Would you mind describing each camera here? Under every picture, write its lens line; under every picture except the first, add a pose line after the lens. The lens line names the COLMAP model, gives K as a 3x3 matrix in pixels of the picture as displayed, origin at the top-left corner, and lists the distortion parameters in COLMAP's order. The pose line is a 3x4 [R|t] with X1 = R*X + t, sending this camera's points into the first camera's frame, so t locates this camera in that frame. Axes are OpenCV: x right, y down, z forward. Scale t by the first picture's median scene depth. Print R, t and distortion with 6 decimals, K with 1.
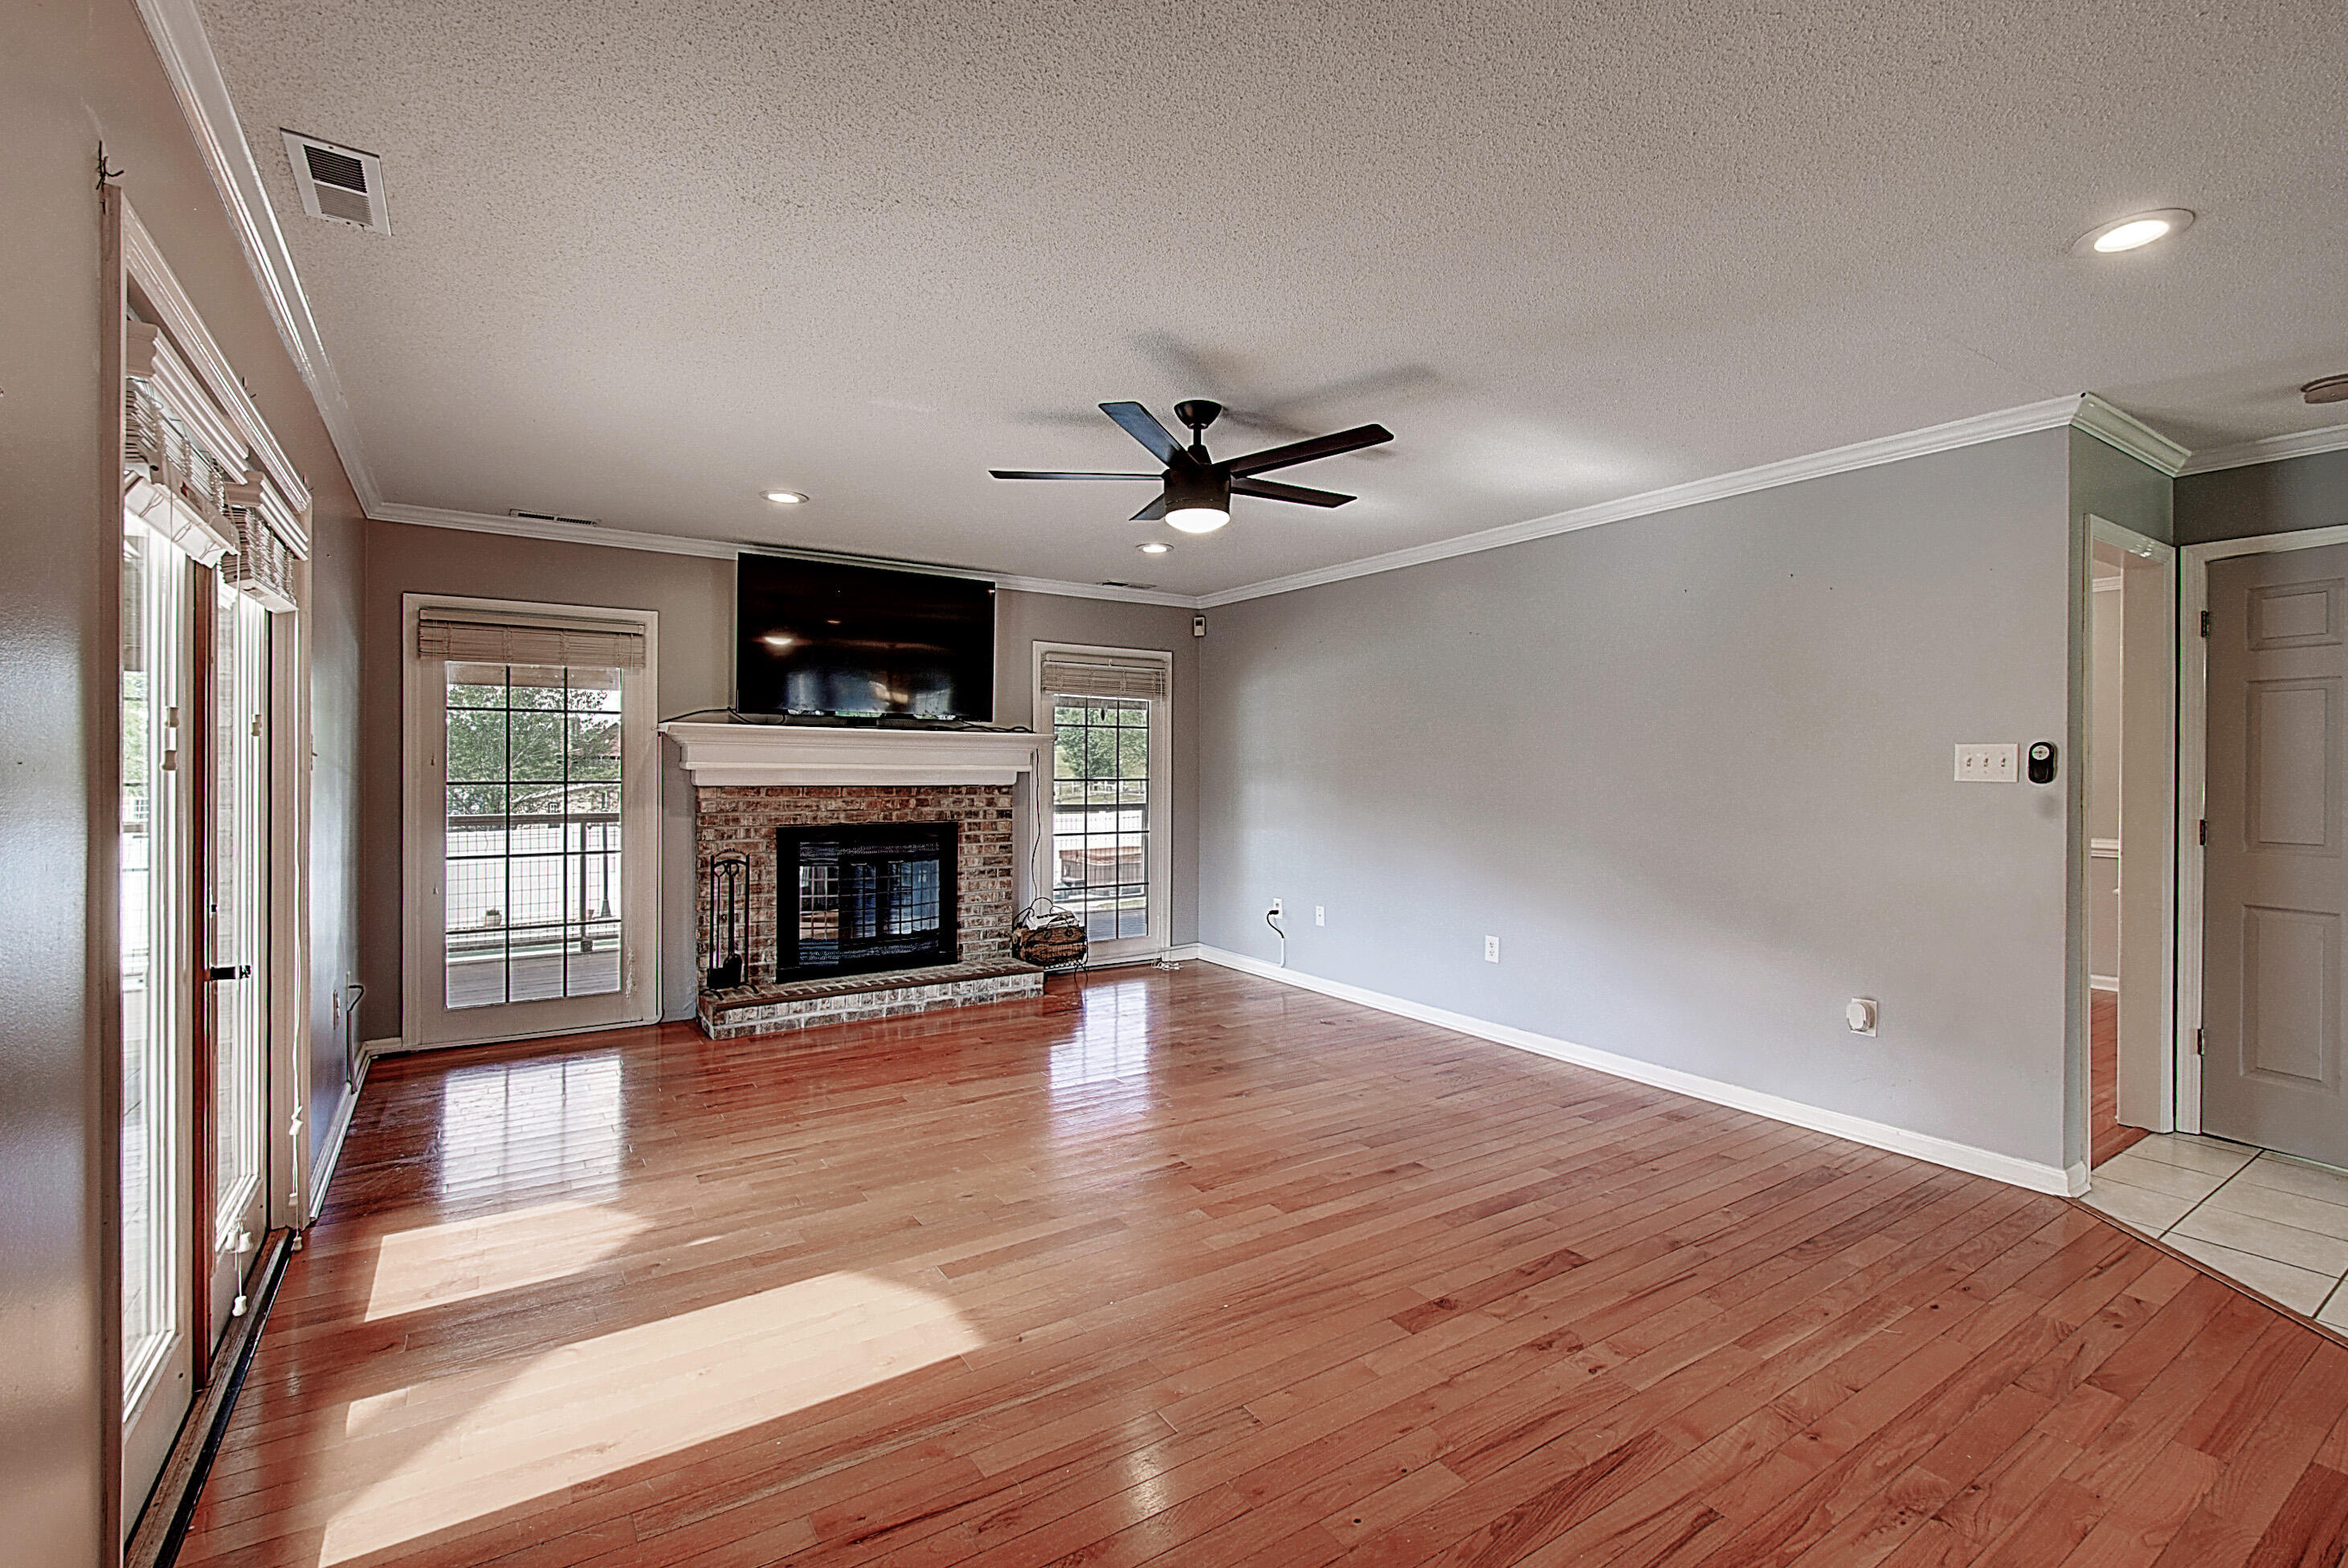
lens RADIAL K [[1038.1, 0, 1183.6], [0, 1038.1, 772.9], [0, 0, 1]] dist [0.004013, -0.000088]
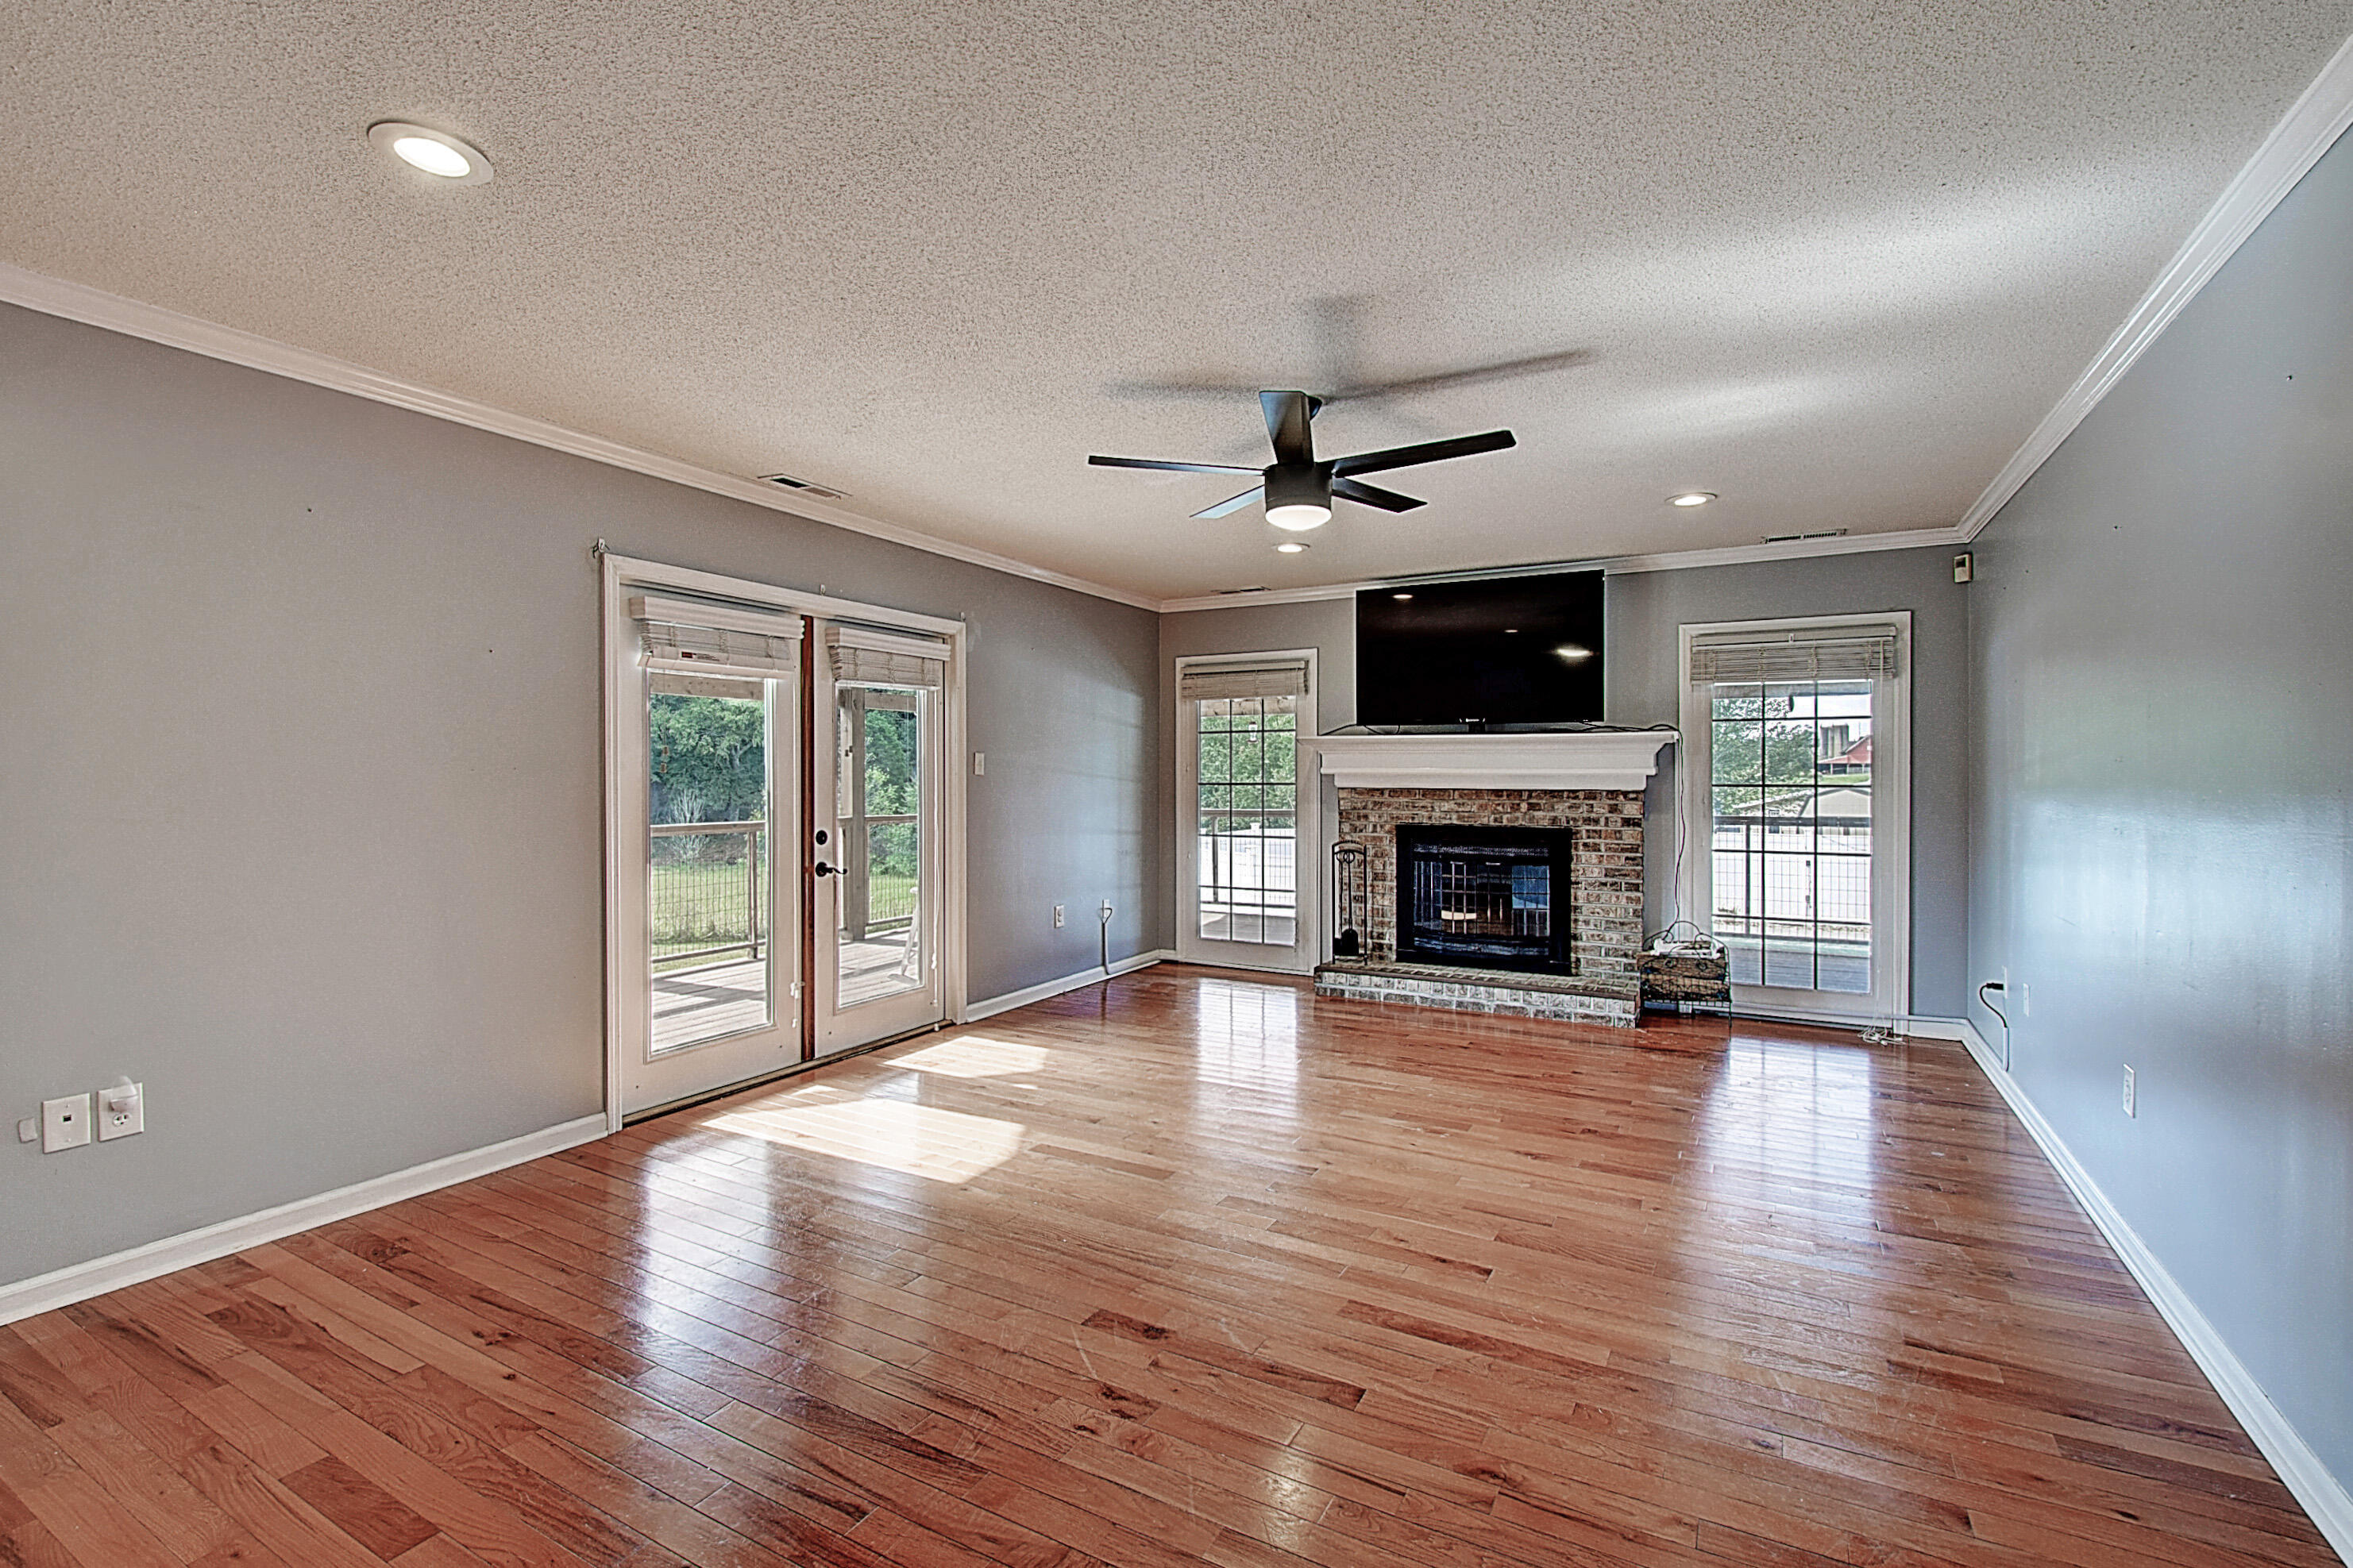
lens RADIAL K [[1042.8, 0, 1198.0], [0, 1042.8, 783.3], [0, 0, 1]] dist [-0.000438, -0.000185]
pose [[0.460771, 0.004453, -0.887508, 0.518445], [-0.001982, 0.999990, 0.003988, 0.003007], [0.887517, -0.000079, 0.460775, 0.278937]]
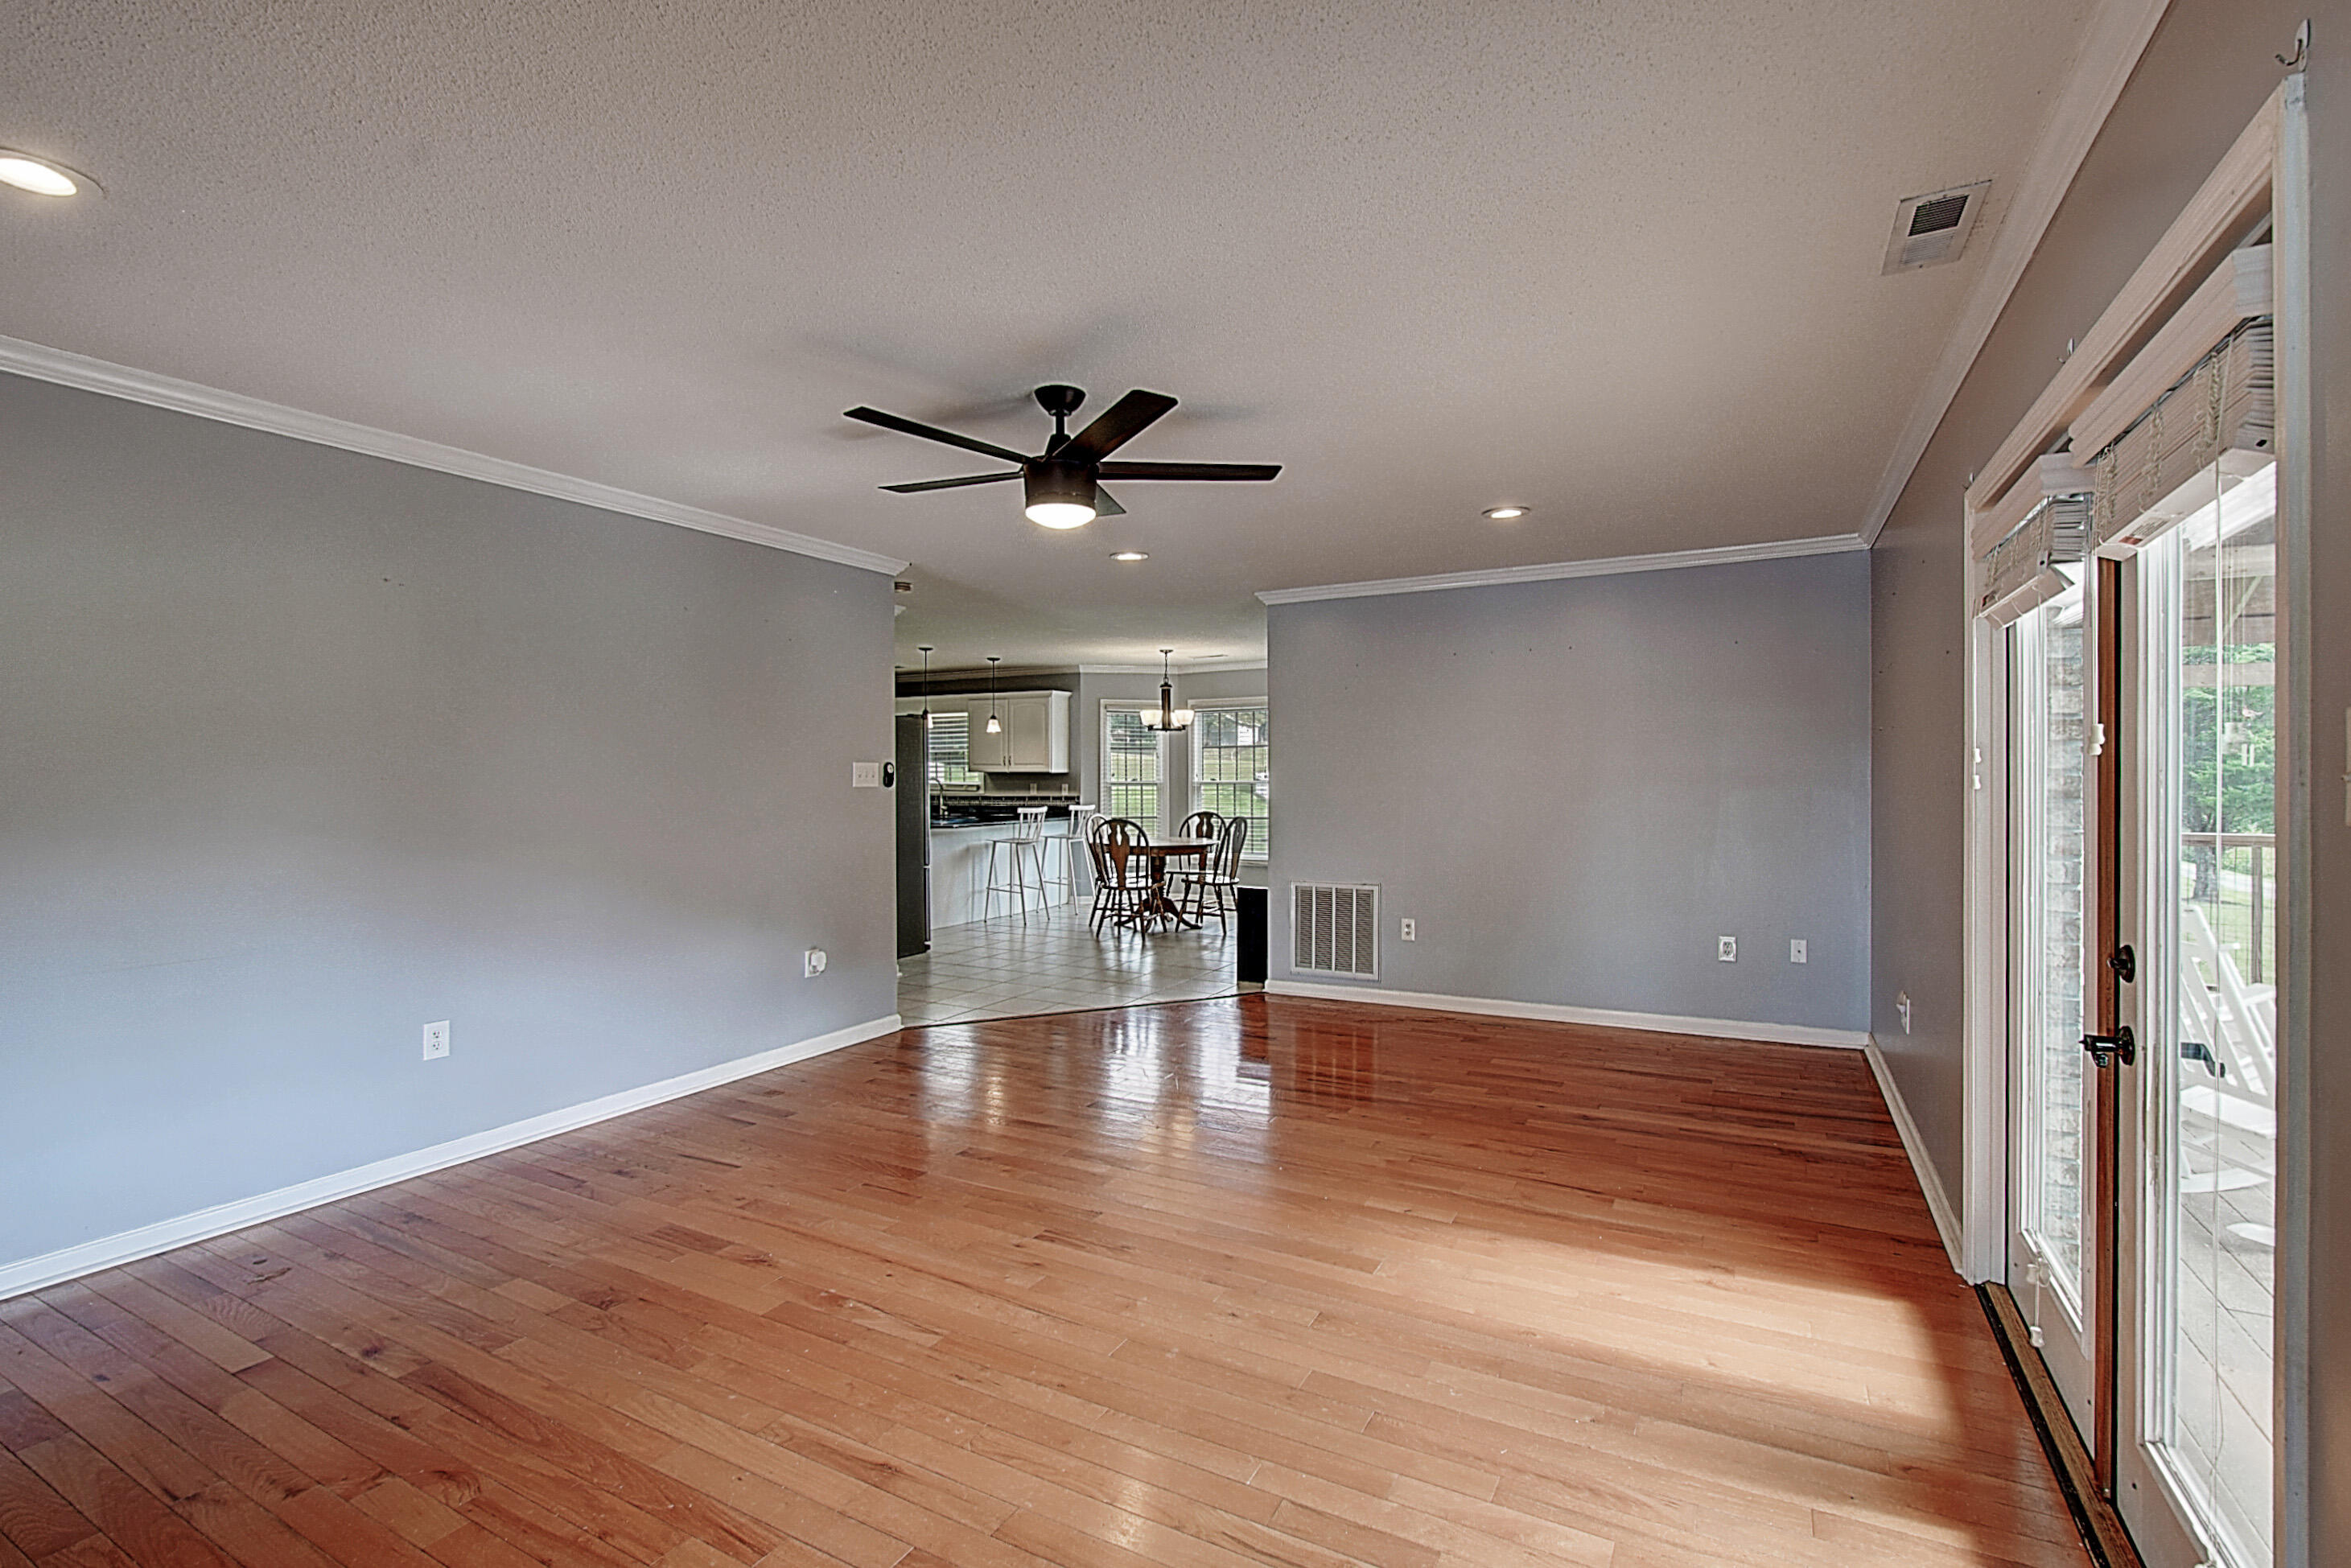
lens RADIAL K [[1042.0, 0, 1197.0], [0, 1042.0, 783.3], [0, 0, 1]] dist [-0.000438, -0.000185]
pose [[-0.470755, -0.011808, 0.882185, -0.523445], [0.005659, 0.999849, 0.016403, -0.012440], [-0.882246, 0.012714, -0.470617, 0.809369]]
